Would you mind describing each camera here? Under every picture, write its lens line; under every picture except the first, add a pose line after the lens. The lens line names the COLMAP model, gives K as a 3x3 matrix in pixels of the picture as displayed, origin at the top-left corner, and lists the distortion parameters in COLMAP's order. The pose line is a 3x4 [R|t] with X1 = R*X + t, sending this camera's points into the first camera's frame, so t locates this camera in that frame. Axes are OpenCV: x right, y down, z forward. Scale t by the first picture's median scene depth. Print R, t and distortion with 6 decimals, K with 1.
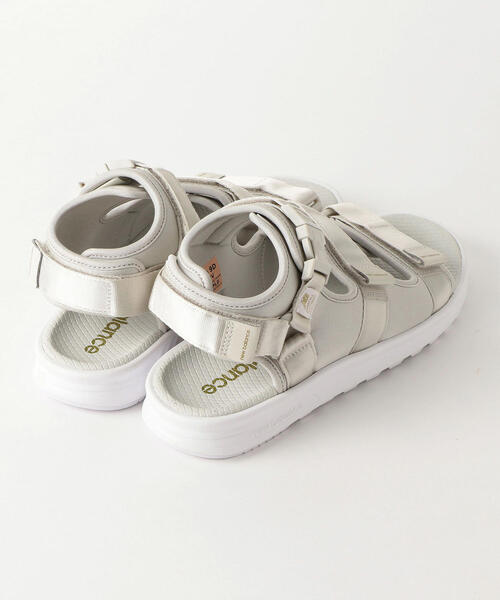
lens RADIAL K [[2039.3, 0, 250.0], [0, 2039.3, 300.0], [0, 0, 1]] dist [0.180073, 1.747215]
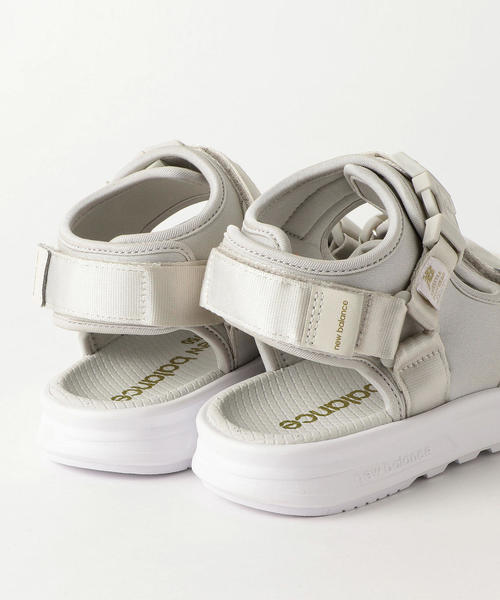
lens RADIAL K [[2039.3, 0, 250.0], [0, 2039.3, 300.0], [0, 0, 1]] dist [0.180073, 1.747215]
pose [[0.998280, -0.025863, -0.052621, 0.003141], [0.008039, 0.949357, -0.314096, 0.219017], [0.058080, 0.313133, 0.947932, 0.353896]]
